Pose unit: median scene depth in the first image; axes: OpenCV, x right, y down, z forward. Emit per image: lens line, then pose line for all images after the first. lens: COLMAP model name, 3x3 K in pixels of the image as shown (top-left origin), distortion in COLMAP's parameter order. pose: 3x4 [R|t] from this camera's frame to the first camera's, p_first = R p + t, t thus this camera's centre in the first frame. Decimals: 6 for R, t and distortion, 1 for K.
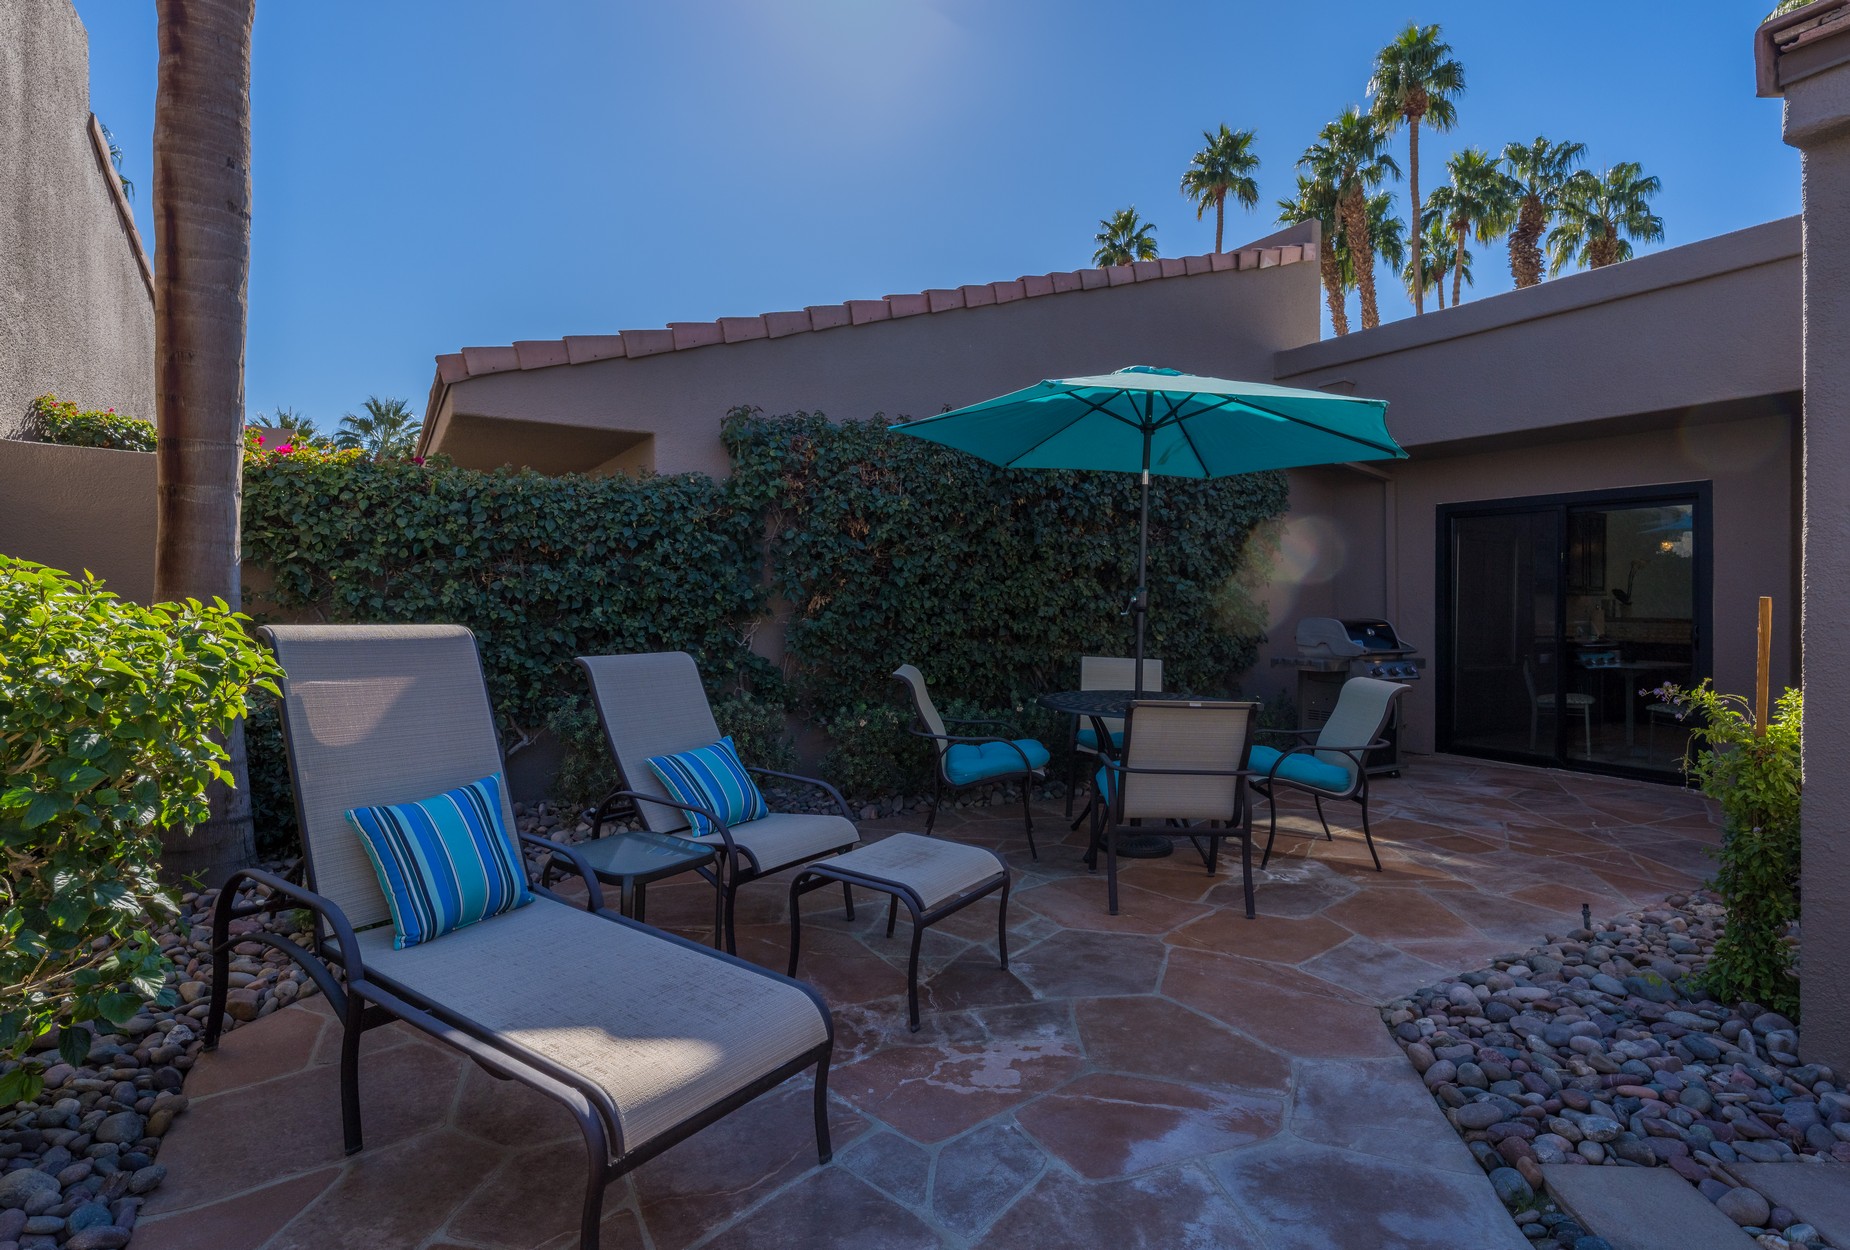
lens RADIAL K [[918.8, 0, 919.9], [0, 918.8, 601.6], [0, 0, 1]] dist [-0.004095, 0.008379]
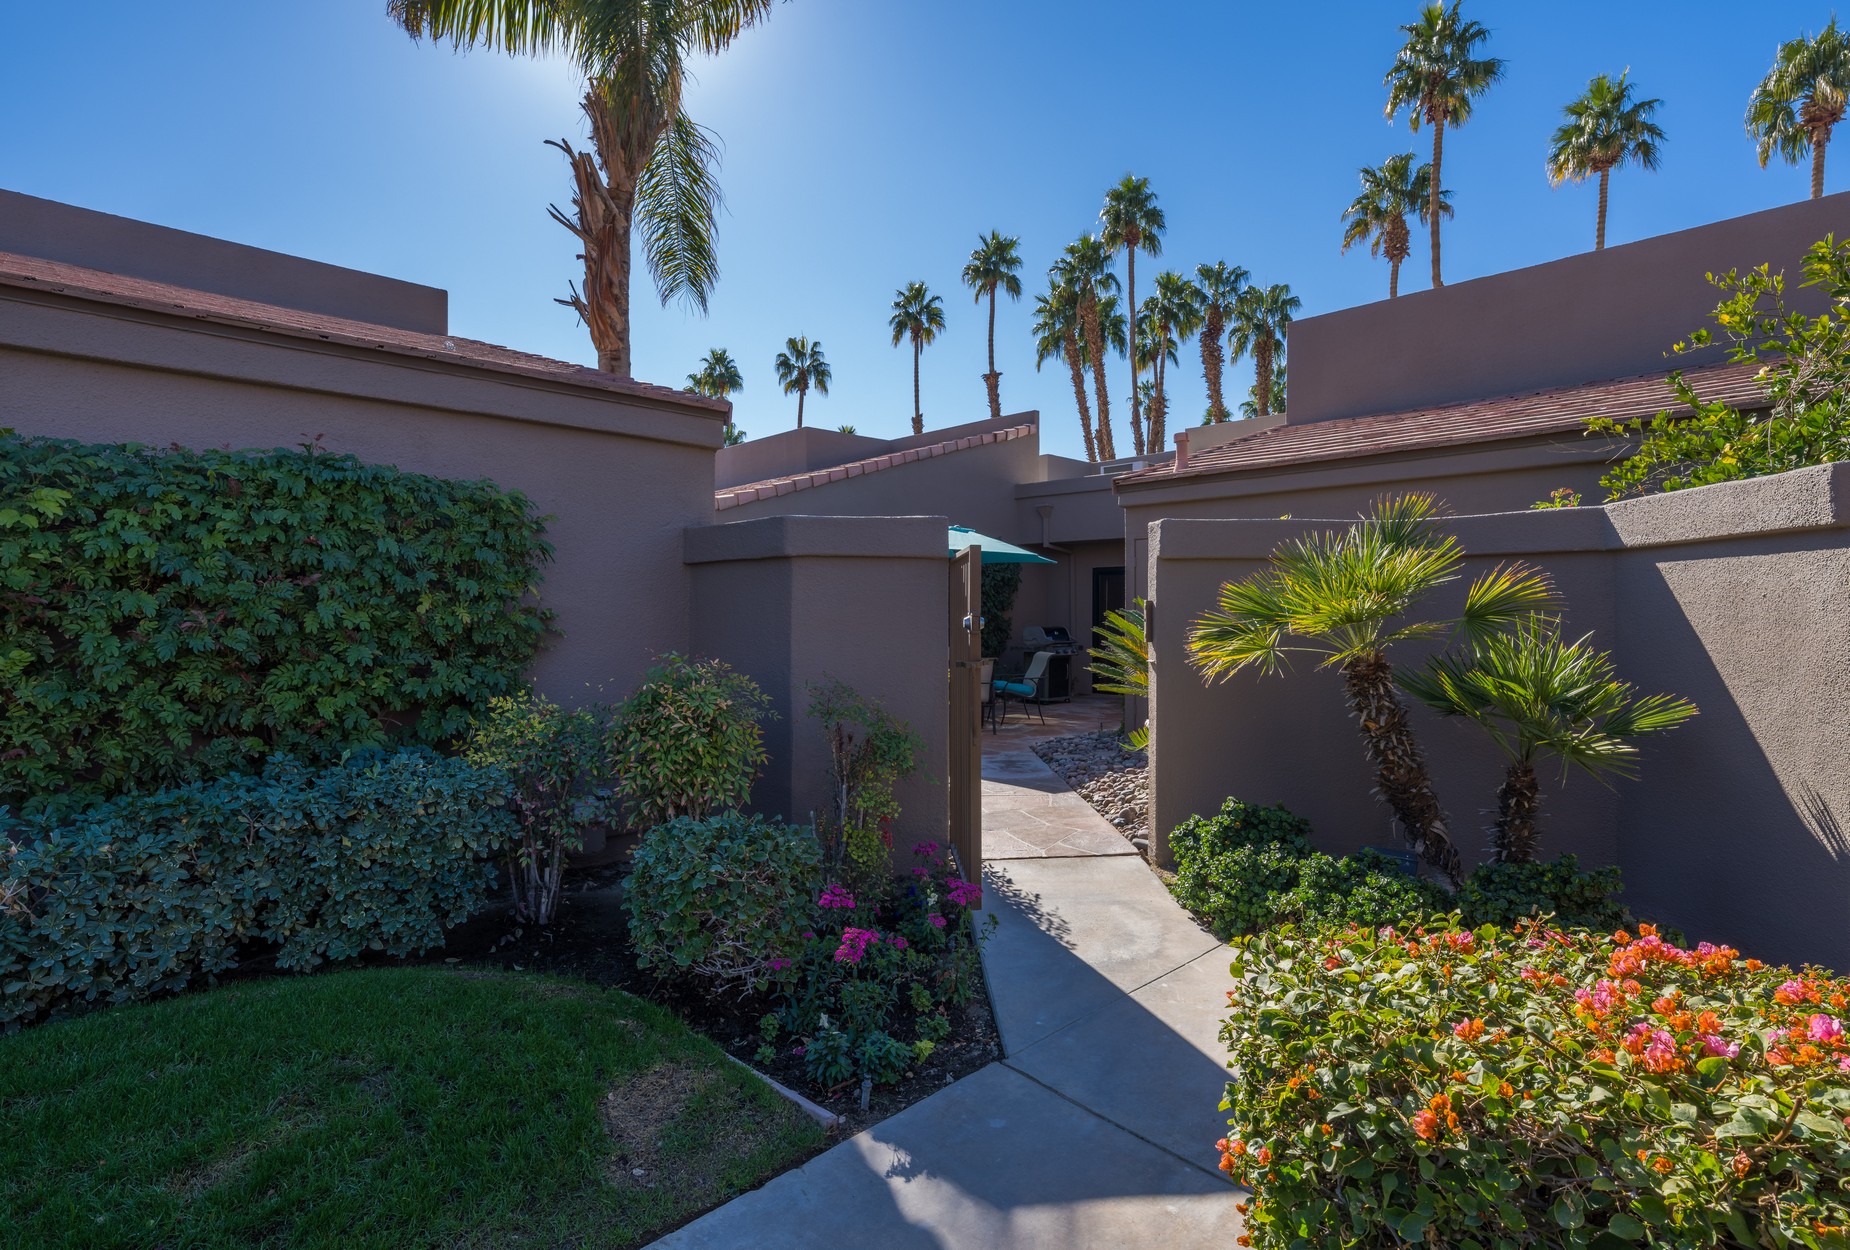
lens RADIAL K [[918.8, 0, 919.9], [0, 918.8, 601.6], [0, 0, 1]] dist [-0.004095, 0.008379]
pose [[0.973036, -0.001354, 0.230651, -0.060451], [0.002695, 0.999981, -0.005496, -0.005740], [-0.230639, 0.005969, 0.973021, -0.199991]]
